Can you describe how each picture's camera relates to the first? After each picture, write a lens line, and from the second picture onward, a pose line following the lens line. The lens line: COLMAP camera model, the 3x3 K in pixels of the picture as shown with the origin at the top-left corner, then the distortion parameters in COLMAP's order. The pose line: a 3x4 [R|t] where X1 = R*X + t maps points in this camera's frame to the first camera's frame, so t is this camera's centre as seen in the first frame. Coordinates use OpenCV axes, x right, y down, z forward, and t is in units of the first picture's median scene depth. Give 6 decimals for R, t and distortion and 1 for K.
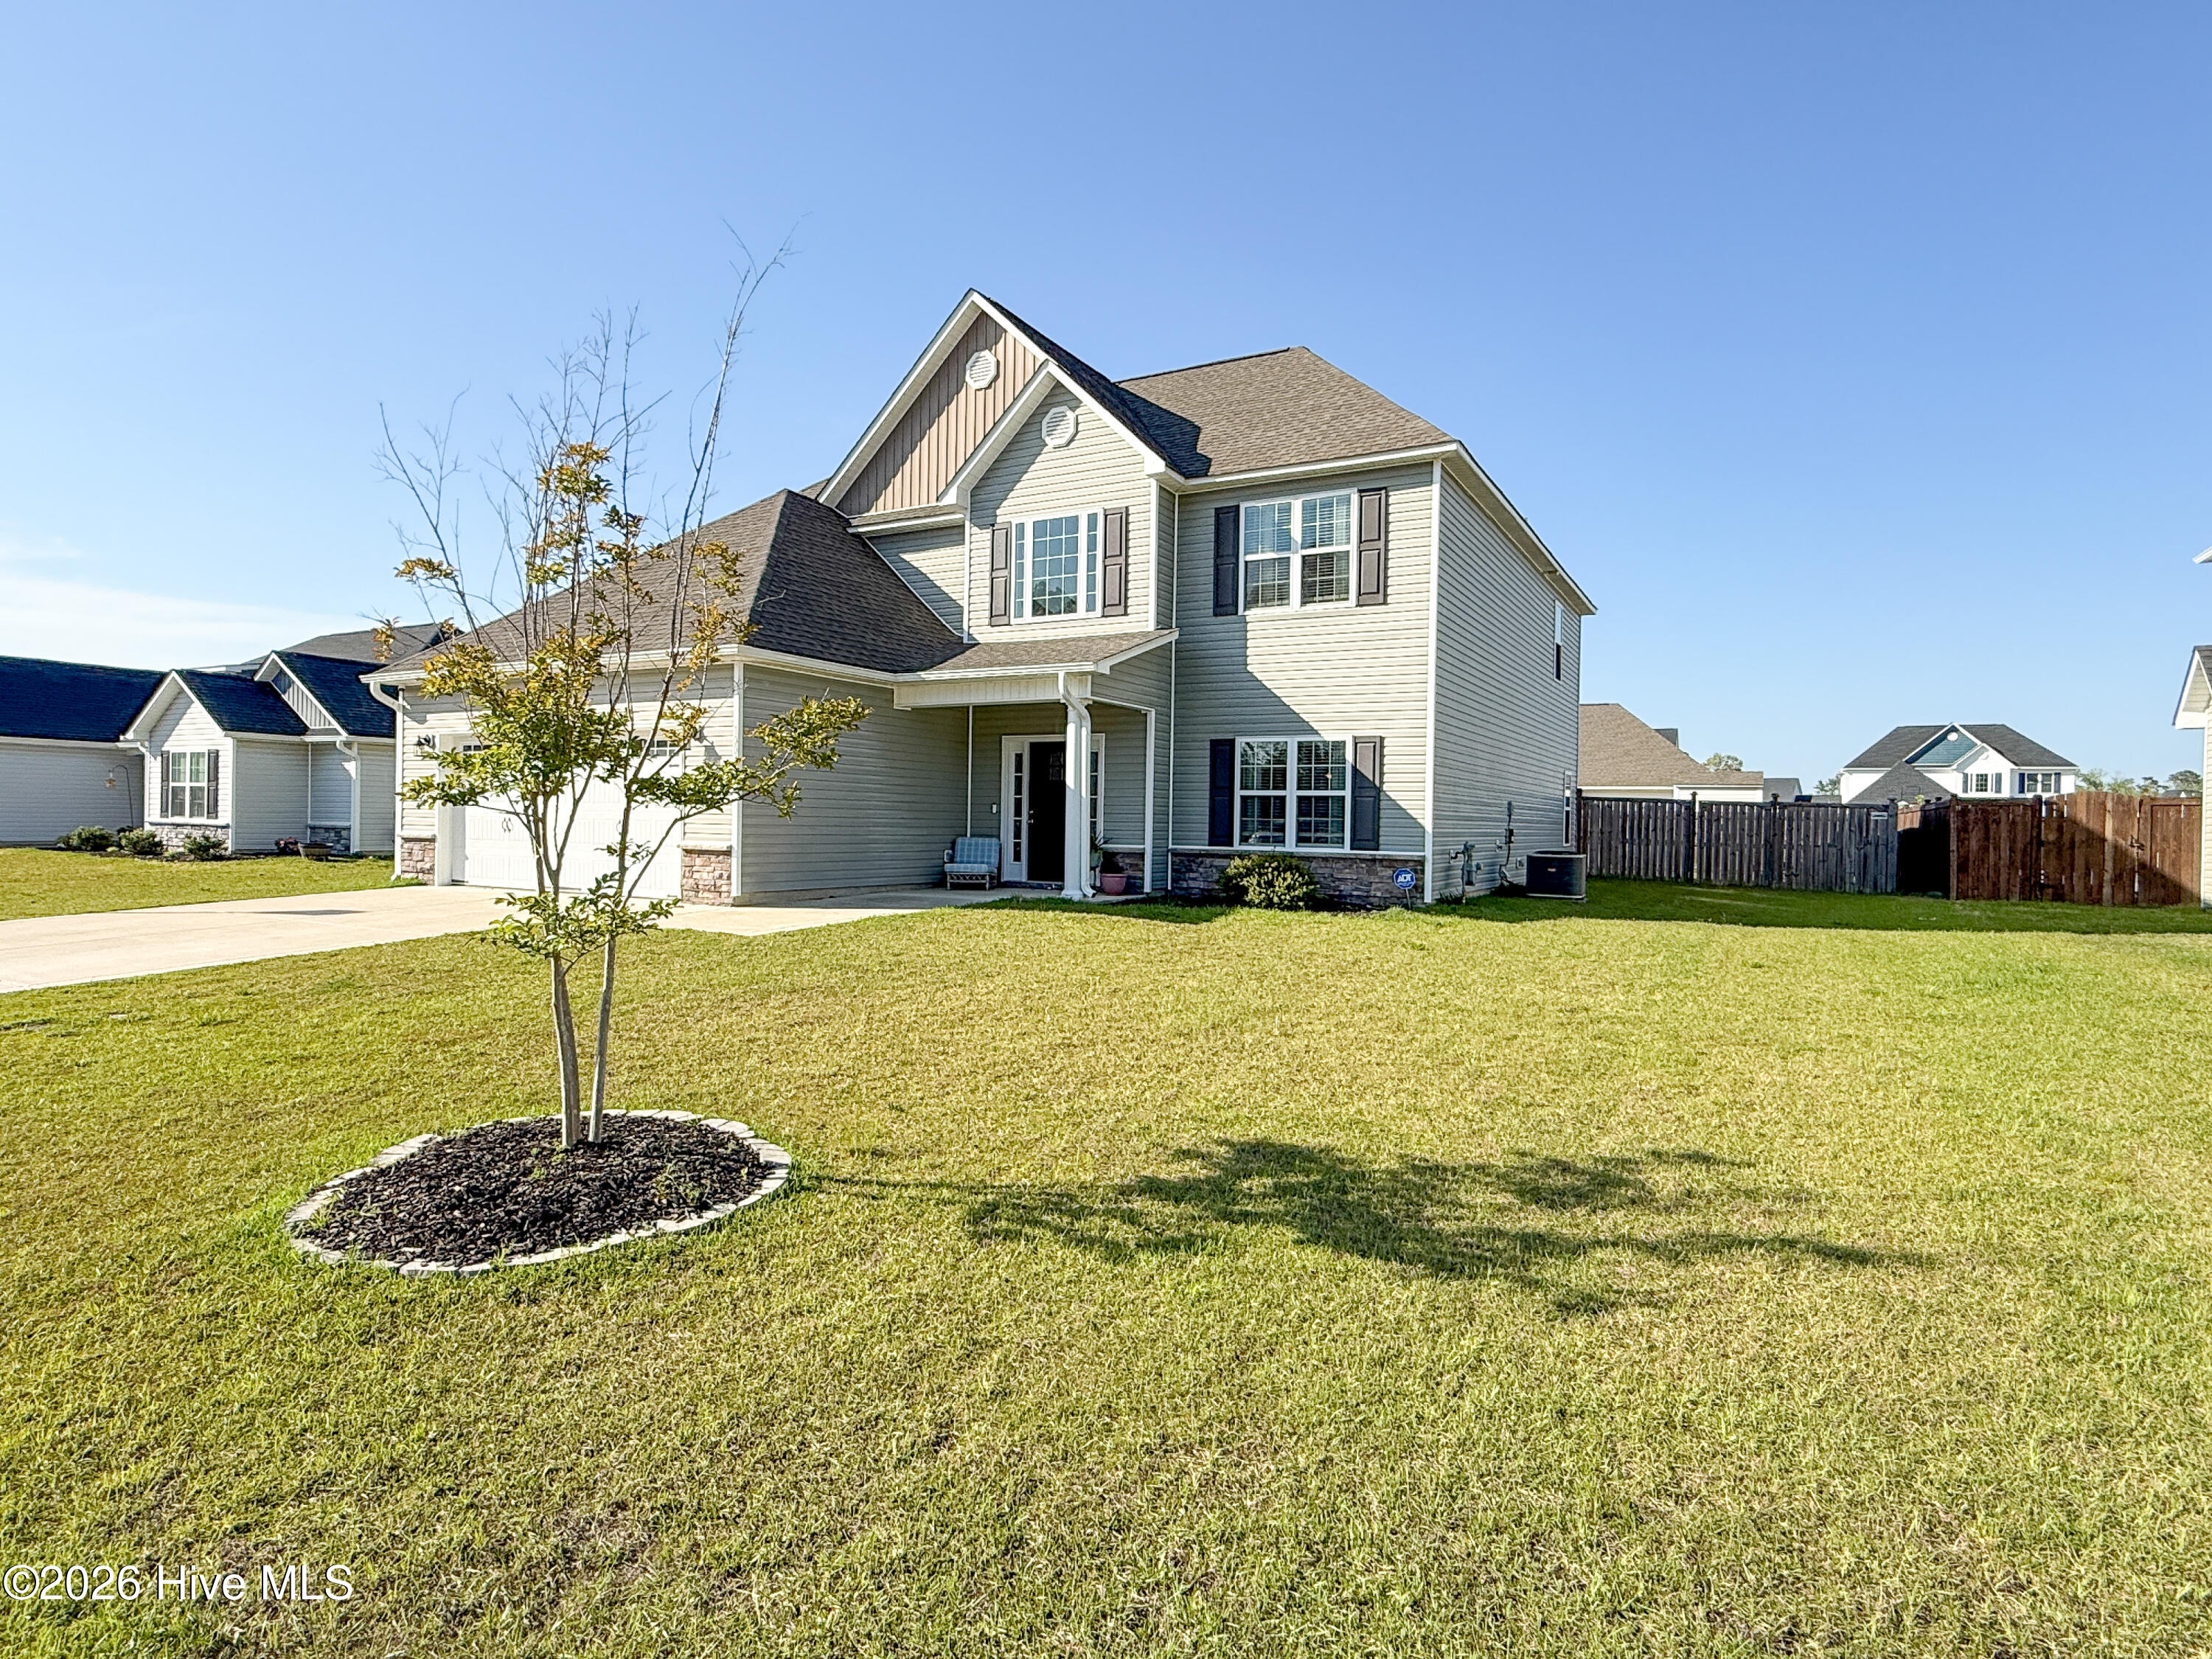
lens RADIAL K [[1208.6, 0, 1104.4], [0, 1208.6, 831.3], [0, 0, 1]] dist [0.006622, 0.001146]
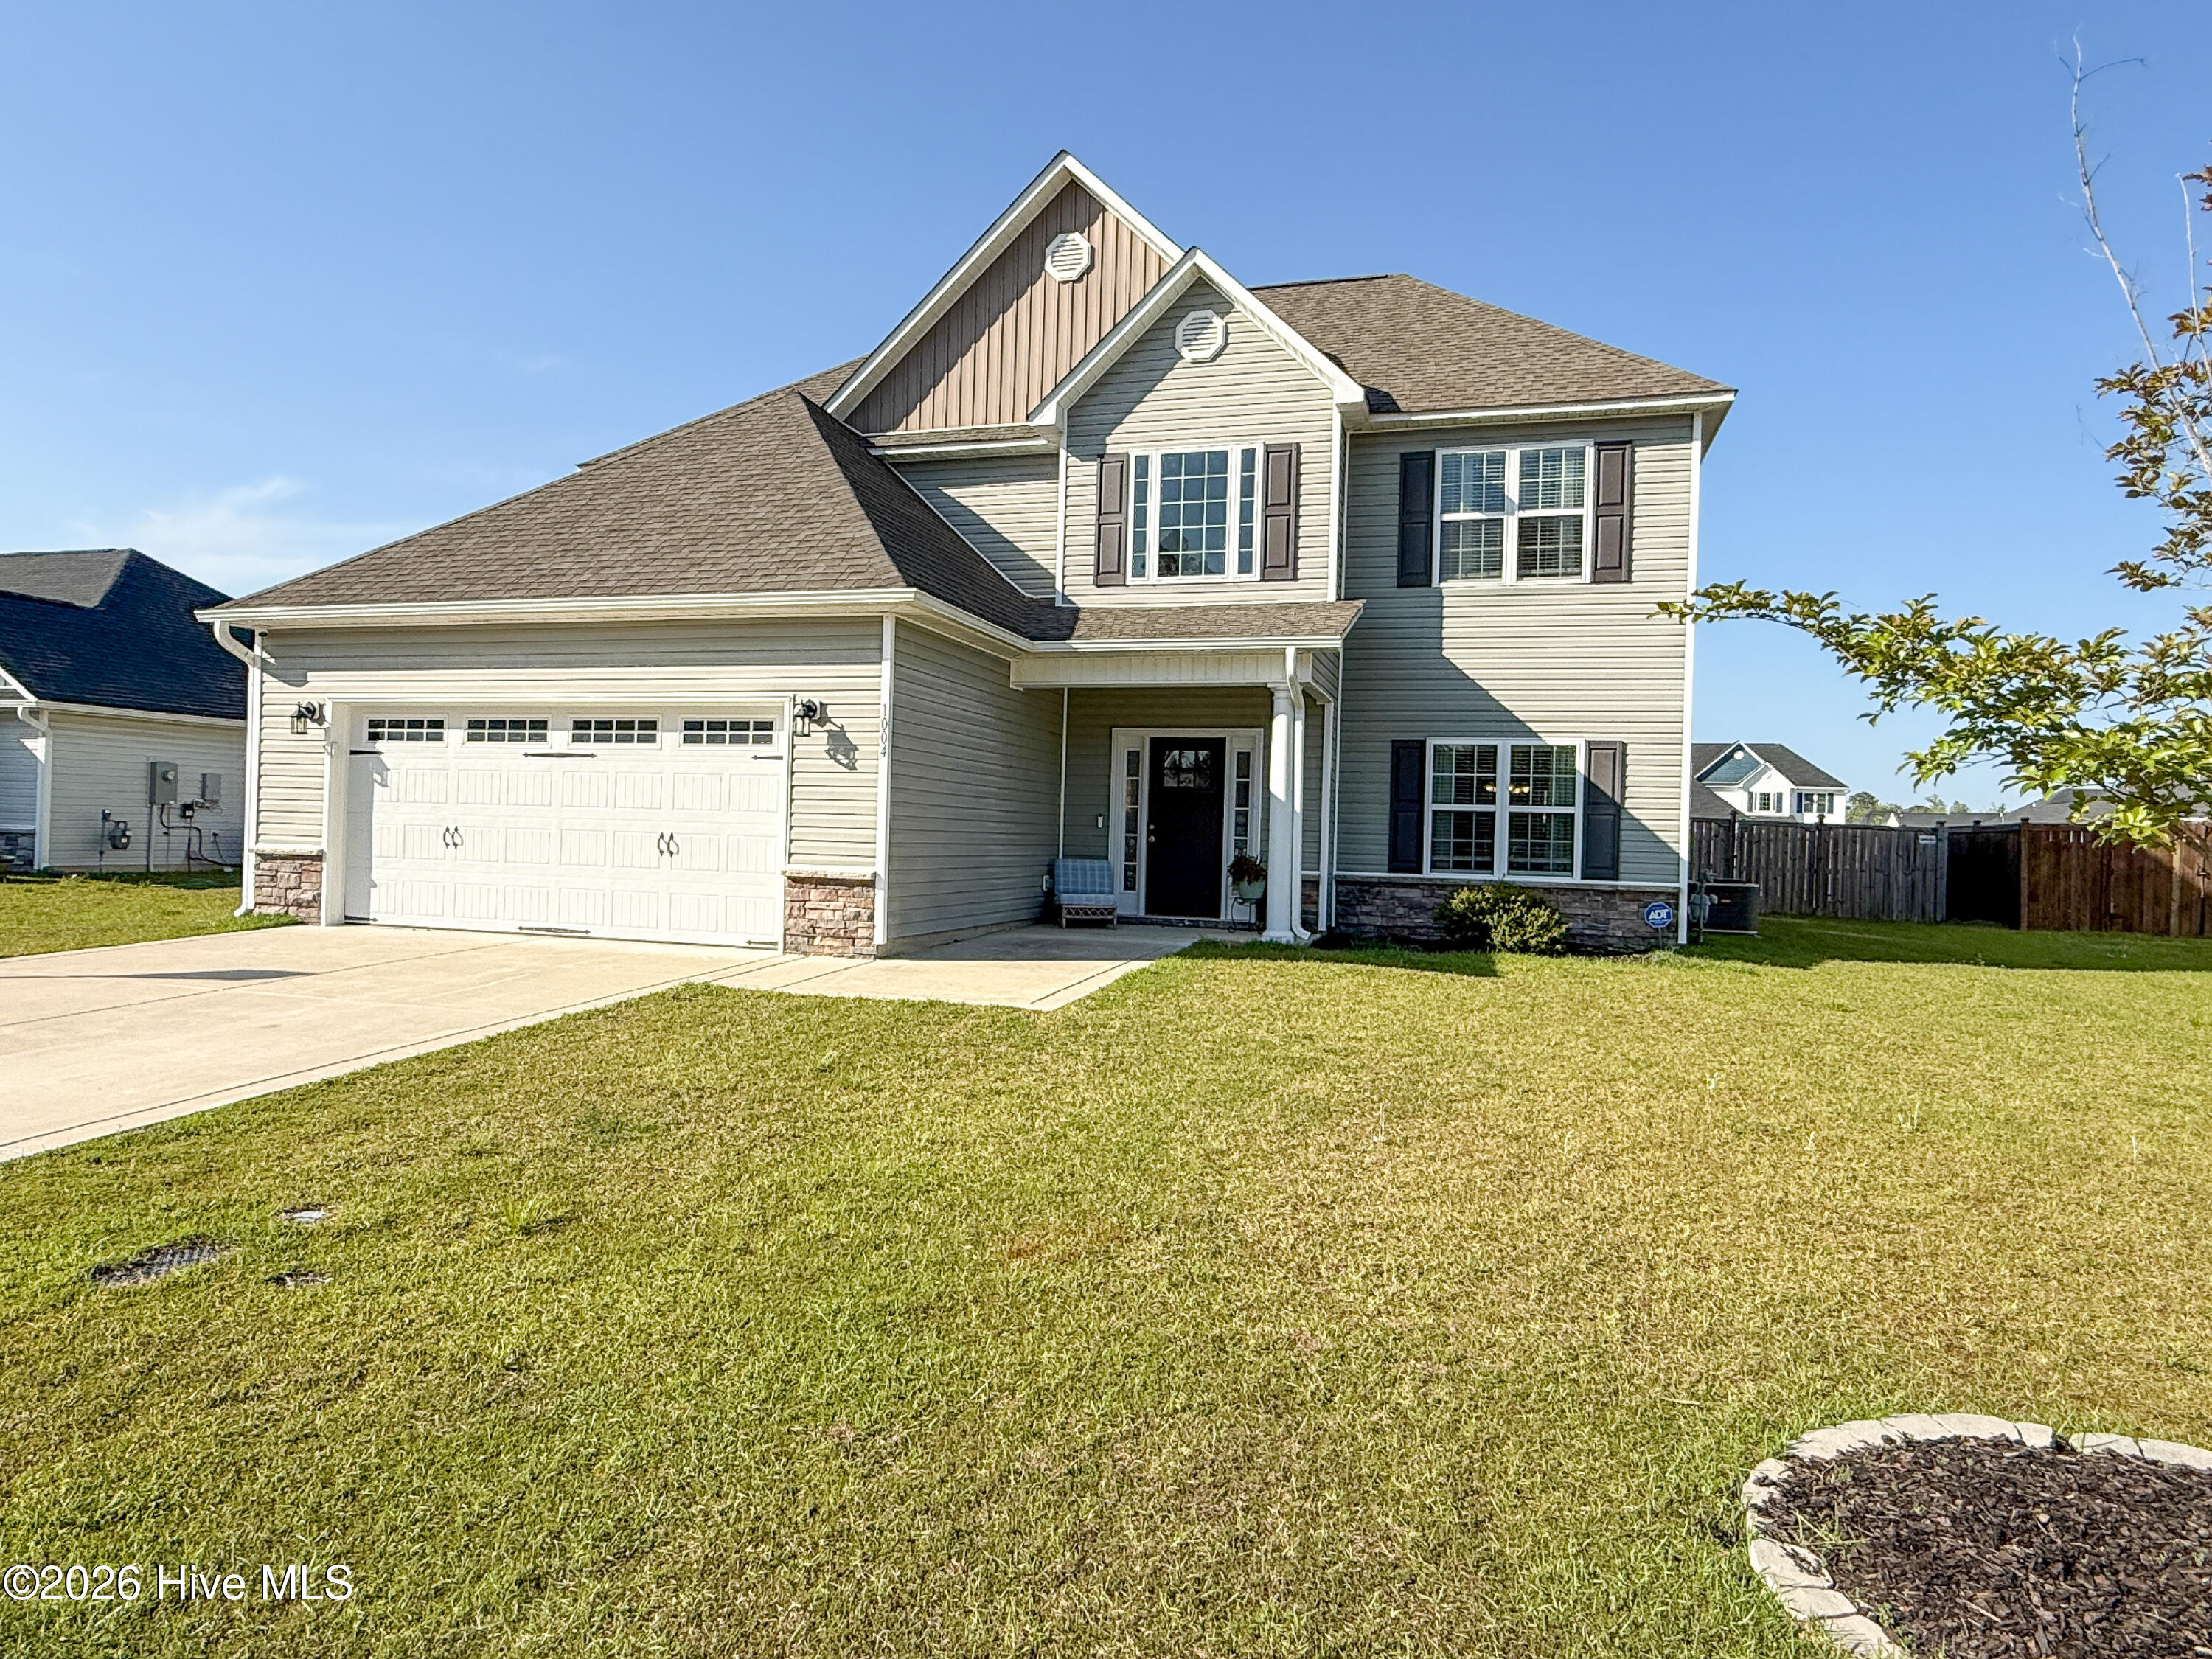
lens RADIAL K [[1344.0, 0, 1106.4], [0, 1344.0, 830.4], [0, 0, 1]] dist [0.004948, -0.000478]
pose [[0.975696, 0.012043, 0.218800, -0.285488], [-0.010447, 0.999910, -0.008452, -0.006248], [-0.218882, 0.005961, 0.975733, 0.165875]]
